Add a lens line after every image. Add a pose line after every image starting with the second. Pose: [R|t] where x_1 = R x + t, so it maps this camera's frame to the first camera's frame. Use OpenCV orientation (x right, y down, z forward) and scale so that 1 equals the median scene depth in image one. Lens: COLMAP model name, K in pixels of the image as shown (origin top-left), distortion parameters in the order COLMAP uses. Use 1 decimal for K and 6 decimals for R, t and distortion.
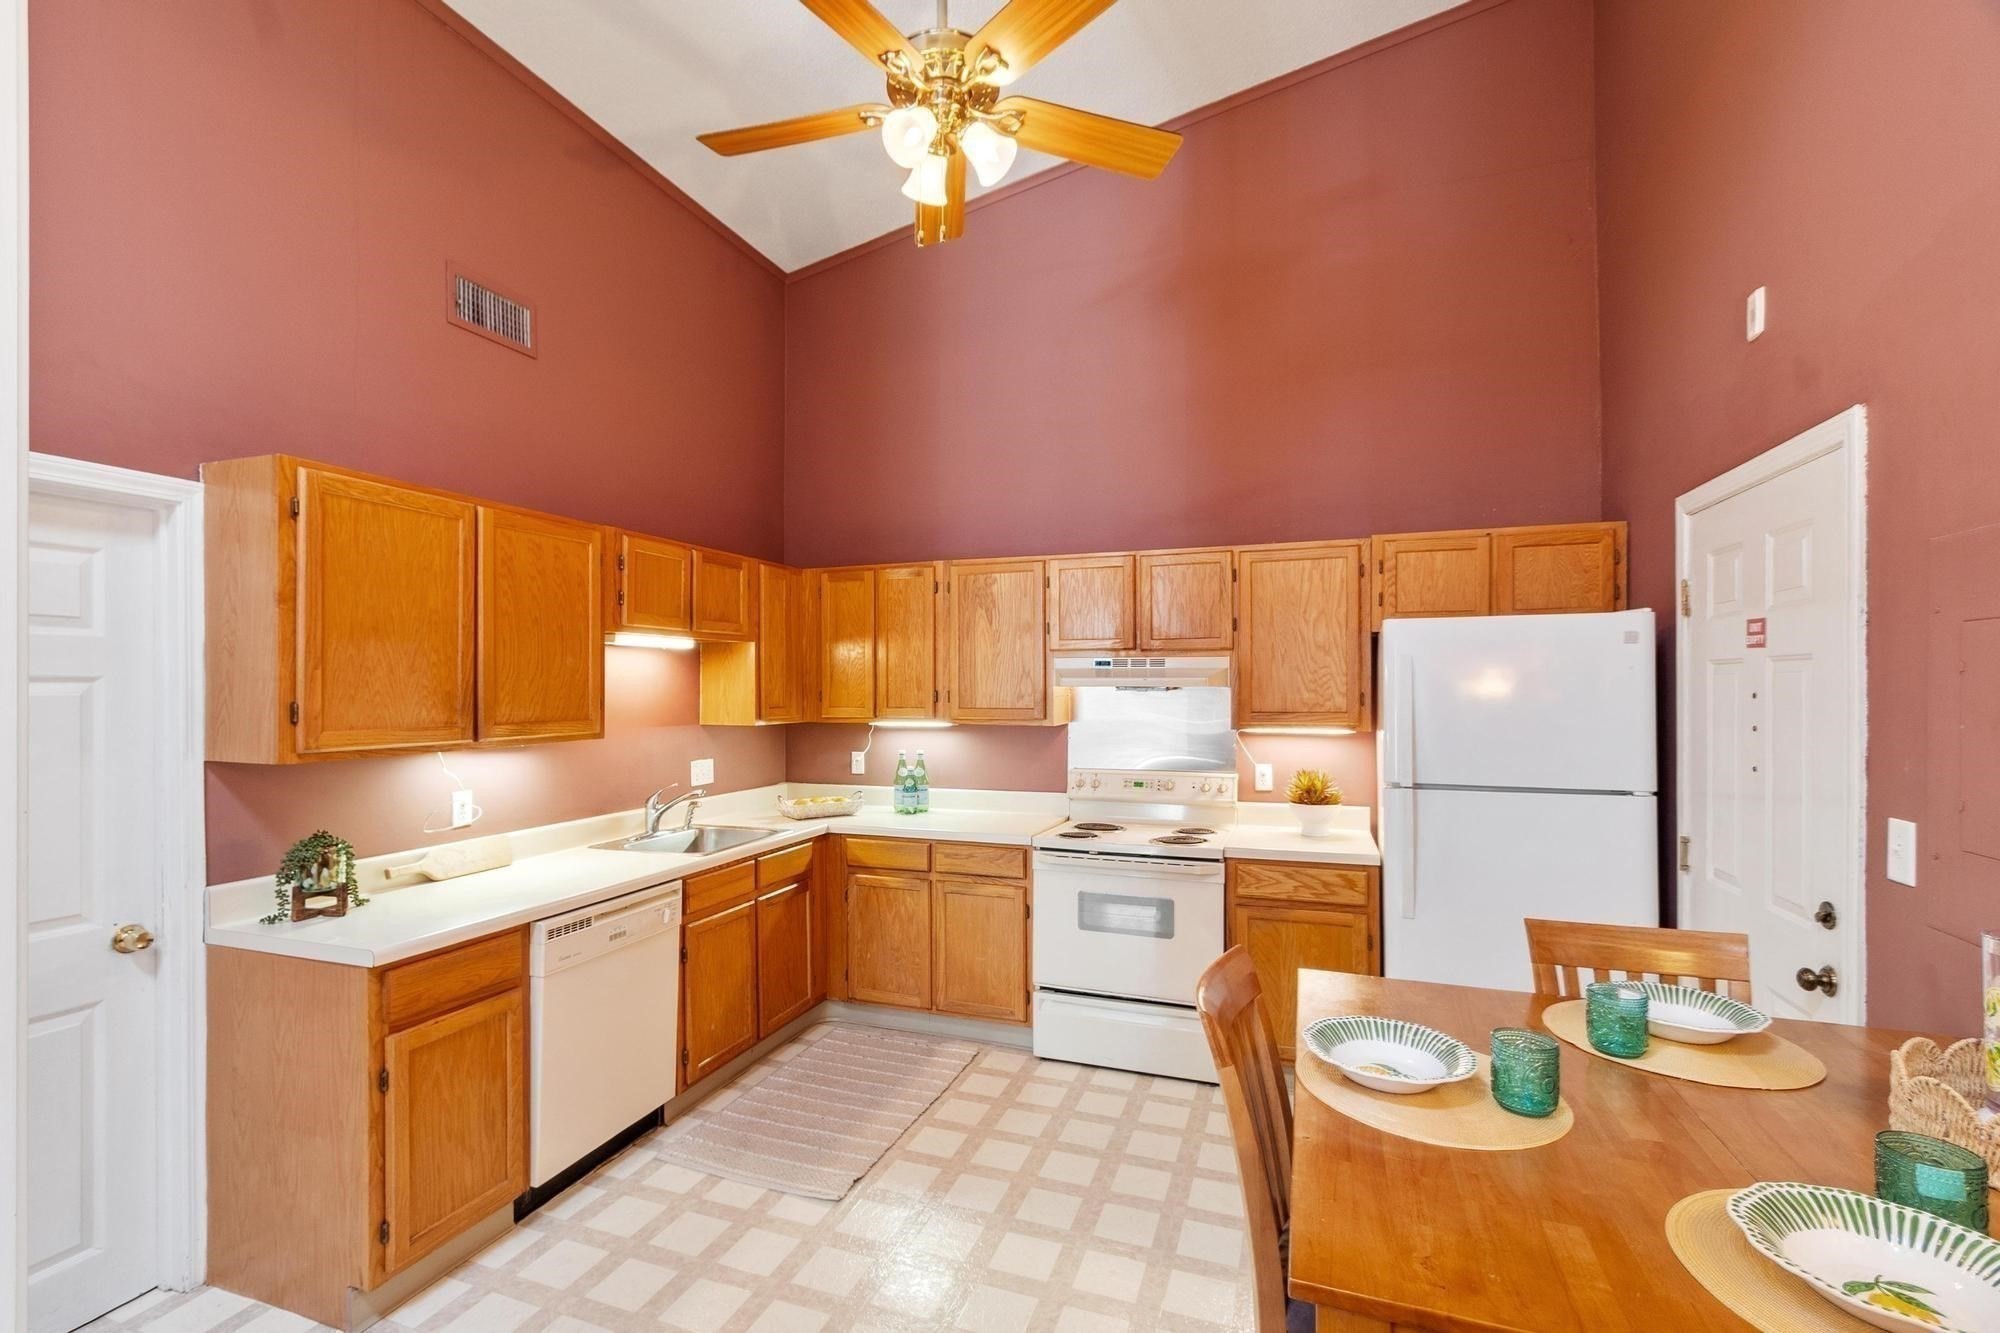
lens RADIAL K [[876.2, 0, 979.2], [0, 876.2, 694.4], [0, 0, 1]] dist [0.002597, 0.000152]
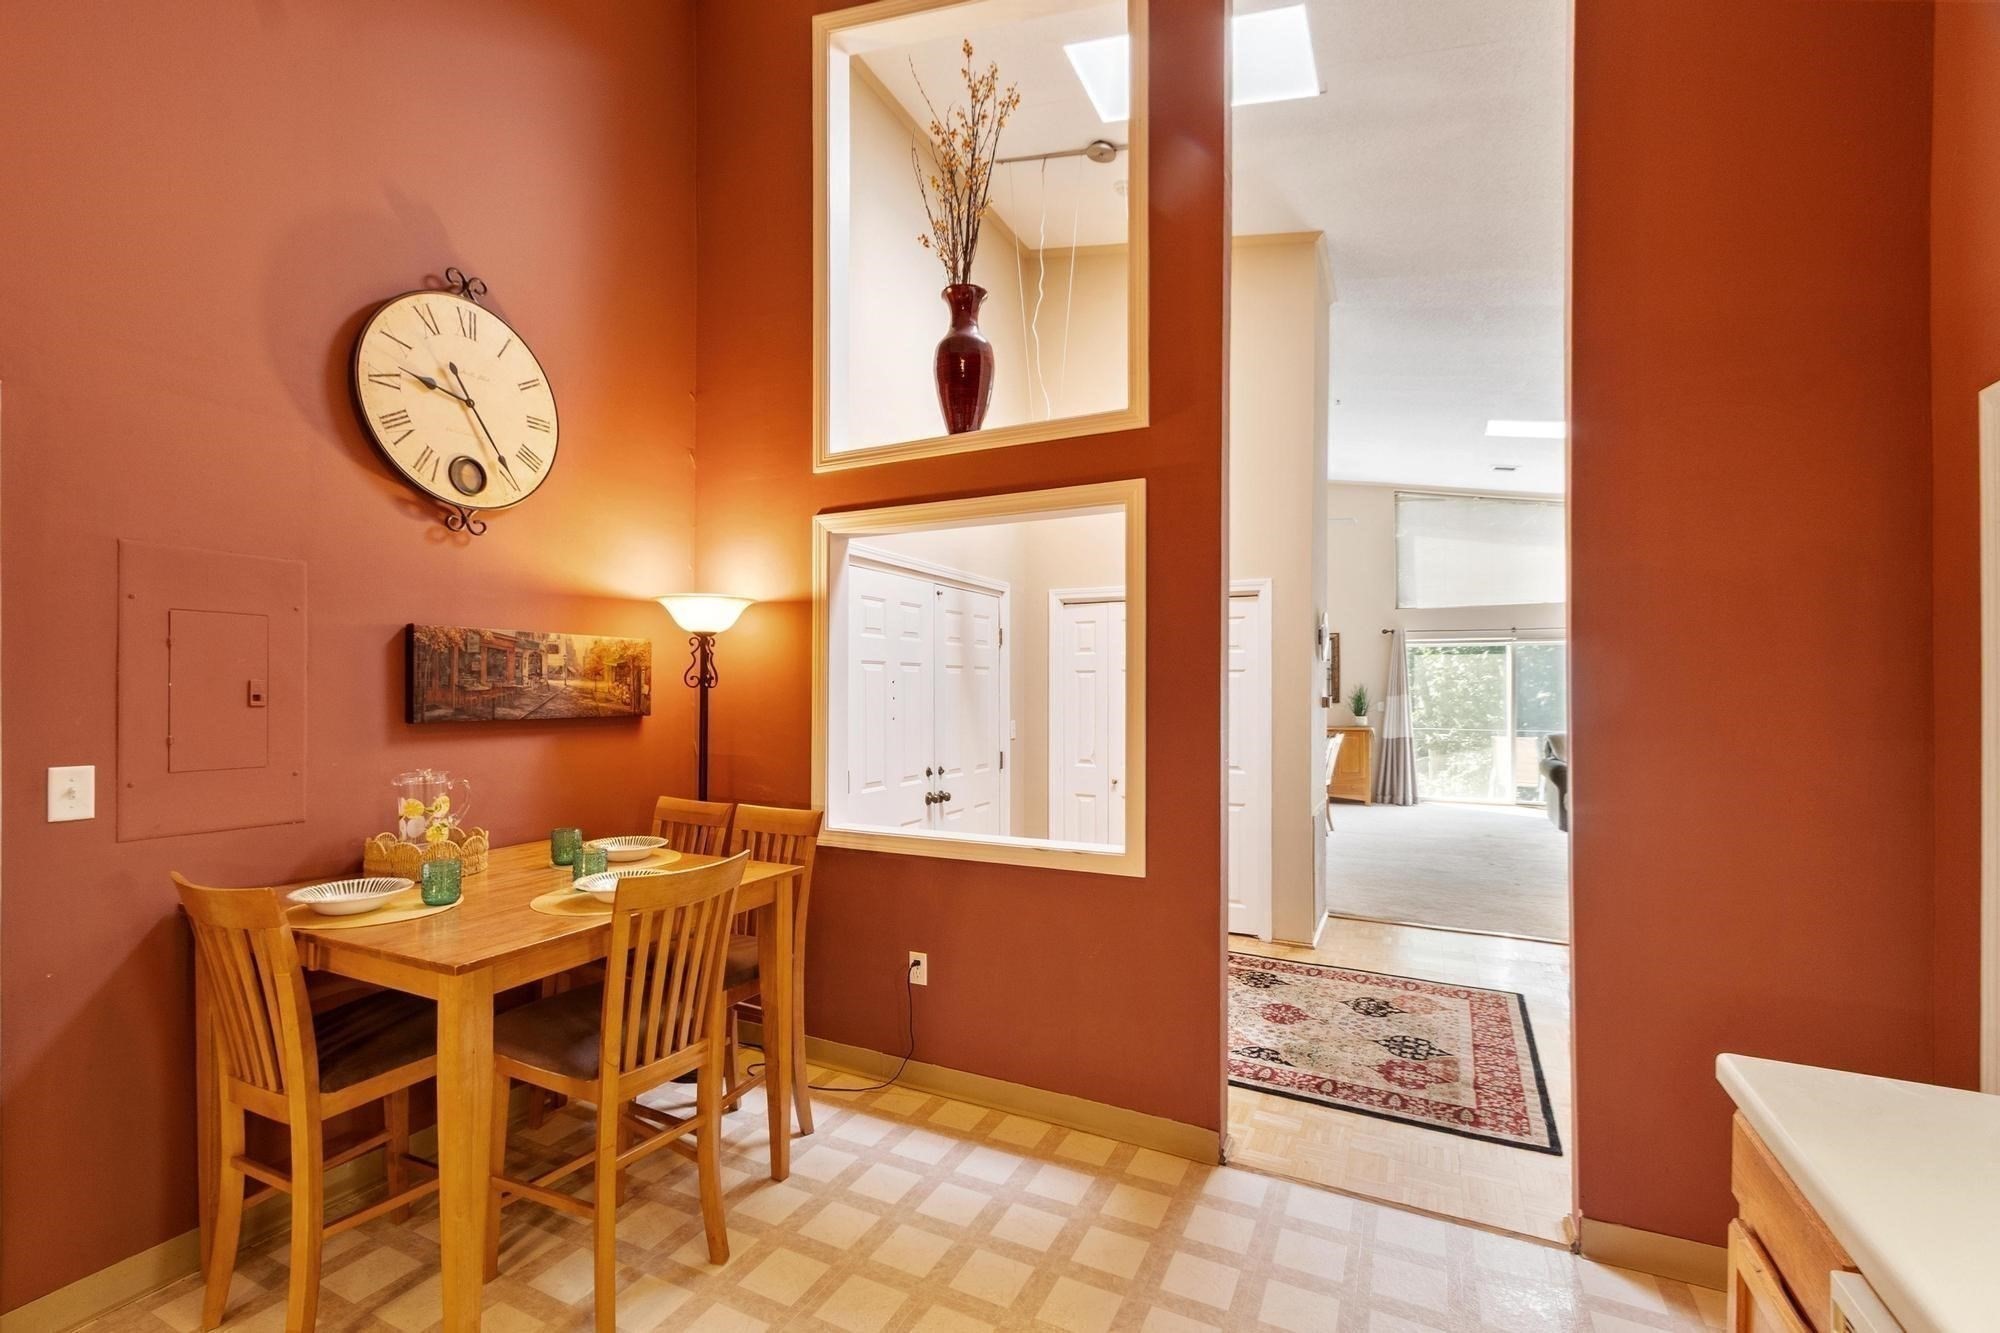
lens RADIAL K [[876.2, 0, 974.9], [0, 876.2, 693.4], [0, 0, 1]] dist [0.002597, 0.000152]
pose [[-0.993649, 0.000094, 0.112527, -0.143783], [0.001290, 0.999943, 0.010556, 0.017195], [-0.112520, 0.010634, -0.993593, 1.021023]]
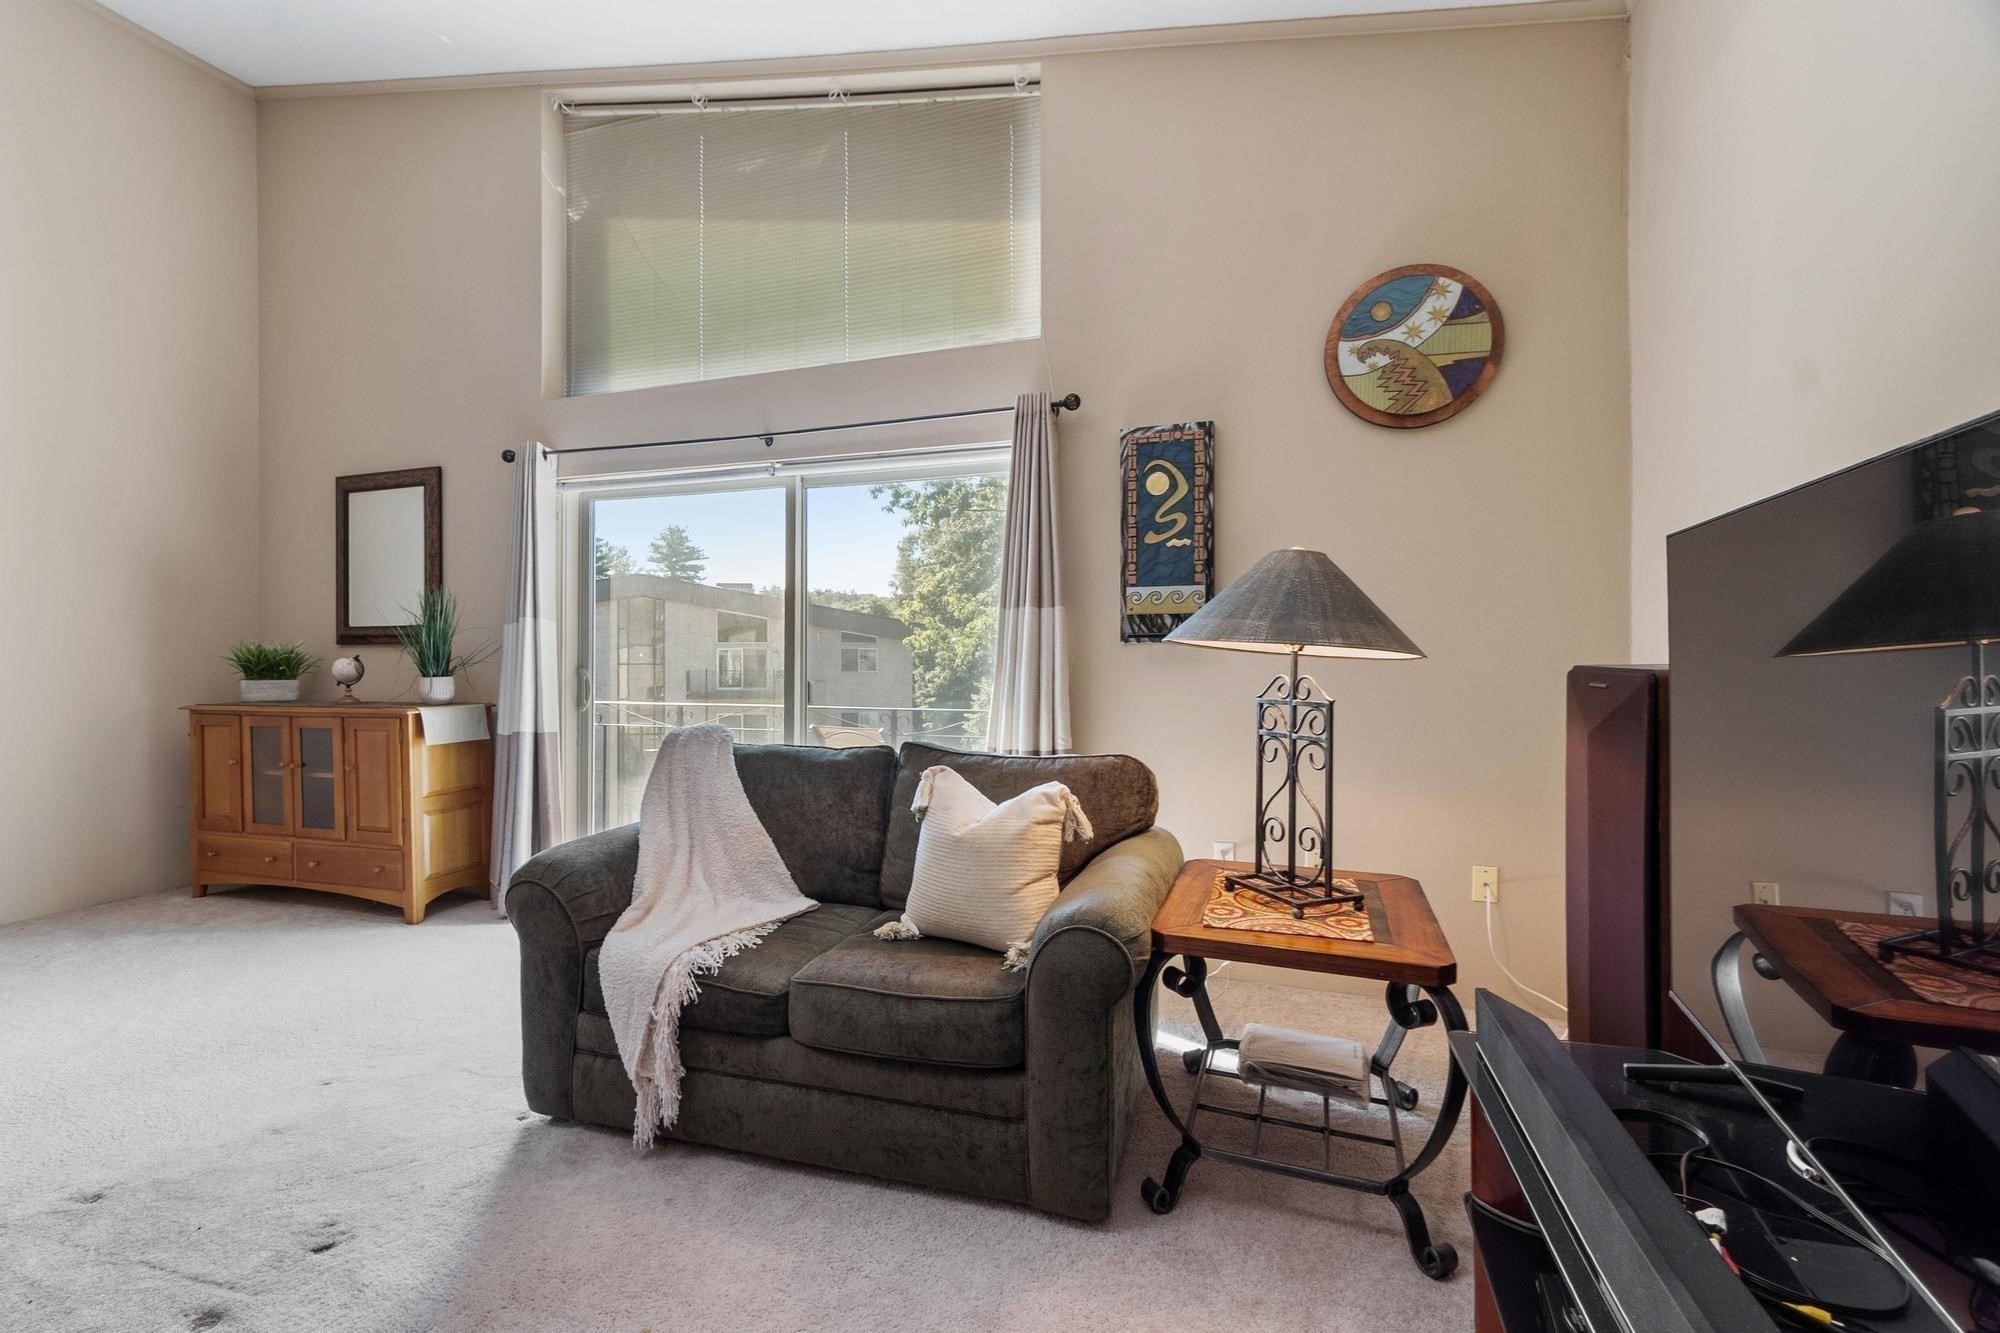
lens RADIAL K [[876.2, 0, 974.6], [0, 876.2, 669.1], [0, 0, 1]] dist [0.002597, 0.000152]
pose [[-0.999881, 0.001243, -0.015406, -1.950420], [0.000962, 0.999834, 0.018209, 0.107615], [0.015426, 0.018192, -0.999716, -1.147008]]
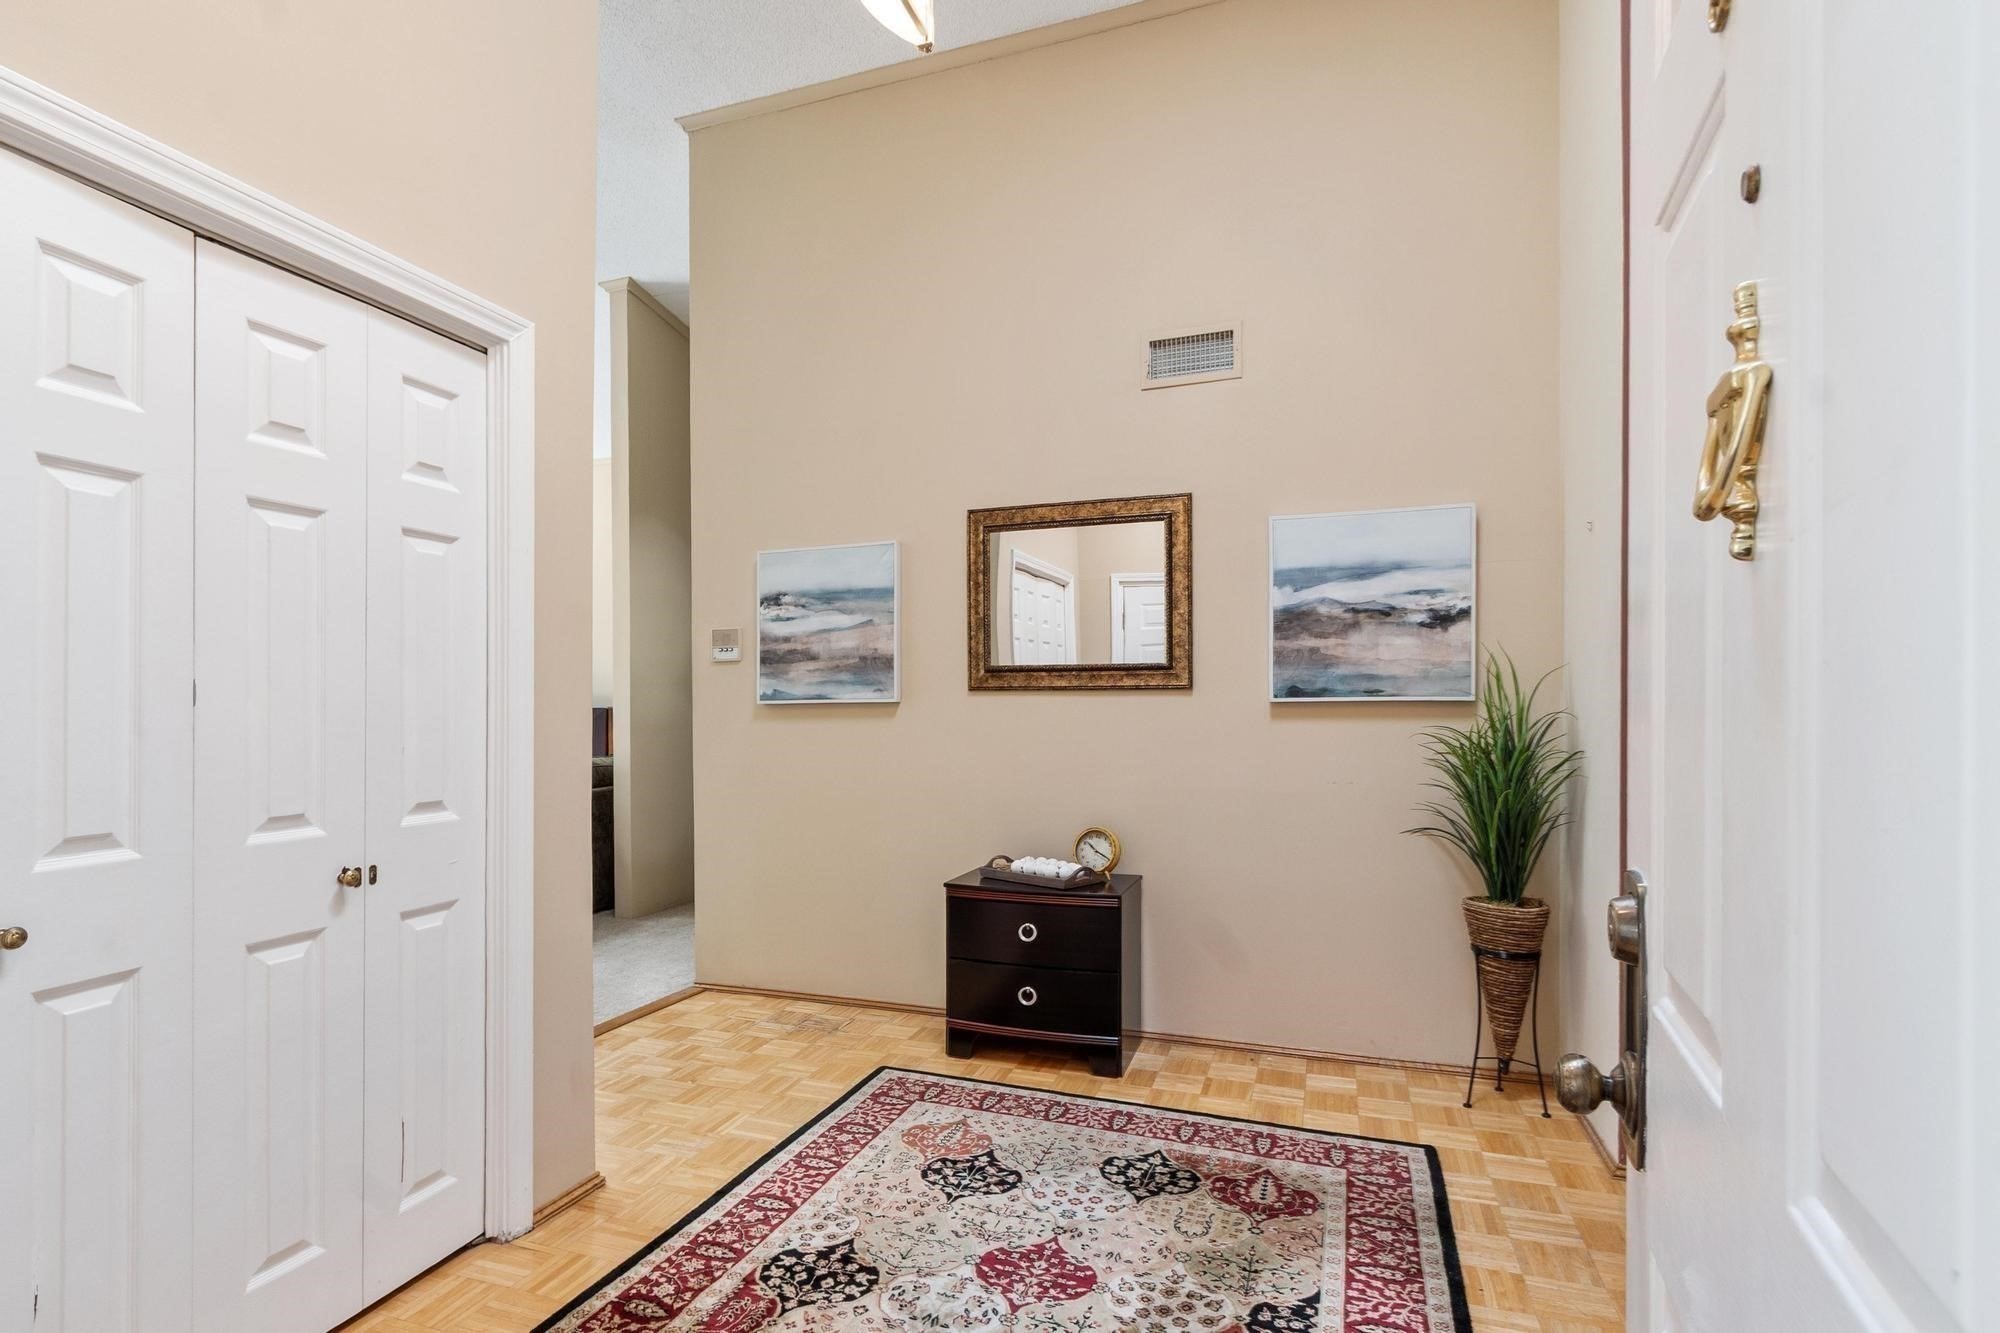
lens RADIAL K [[978.7, 0, 969.5], [0, 978.7, 707.0], [0, 0, 1]] dist [0.010159, 0.000083]
pose [[0.006742, 0.004168, -0.999969, 0.201280], [-0.005147, 0.999978, 0.004133, 0.097714], [0.999964, 0.005119, 0.006763, -0.236892]]
